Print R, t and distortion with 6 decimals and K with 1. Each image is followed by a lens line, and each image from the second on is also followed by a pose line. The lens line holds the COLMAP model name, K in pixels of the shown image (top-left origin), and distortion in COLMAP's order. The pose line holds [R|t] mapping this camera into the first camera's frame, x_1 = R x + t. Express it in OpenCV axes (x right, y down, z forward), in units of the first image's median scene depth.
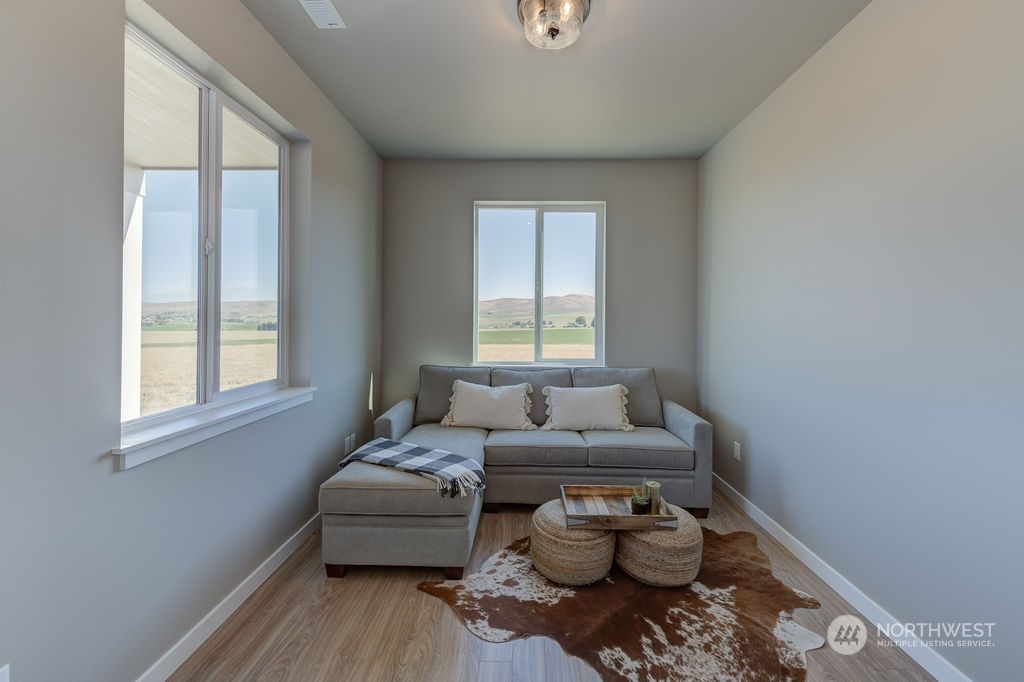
lens RADIAL K [[413.1, 0, 511.5], [0, 413.1, 318.5], [0, 0, 1]] dist [0.000076, 0.000004]
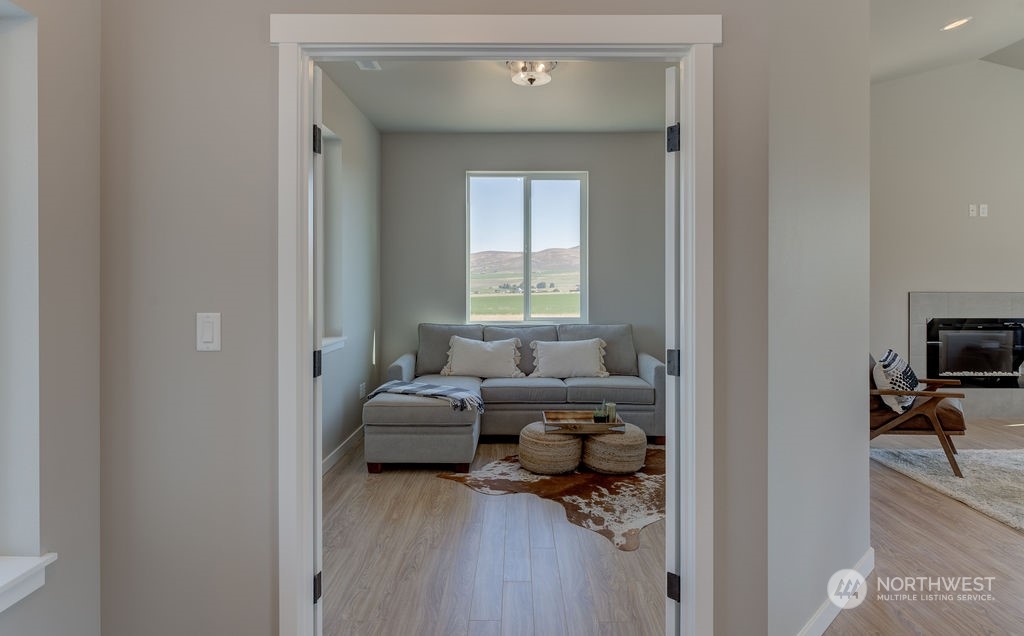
lens RADIAL K [[589.2, 0, 512.6], [0, 589.2, 282.9], [0, 0, 1]] dist [-0.001117, -0.000379]
pose [[0.999639, -0.007070, 0.025935, -0.017675], [0.006921, 0.999959, 0.005813, -0.003031], [-0.025976, -0.005632, 0.999647, -0.808891]]
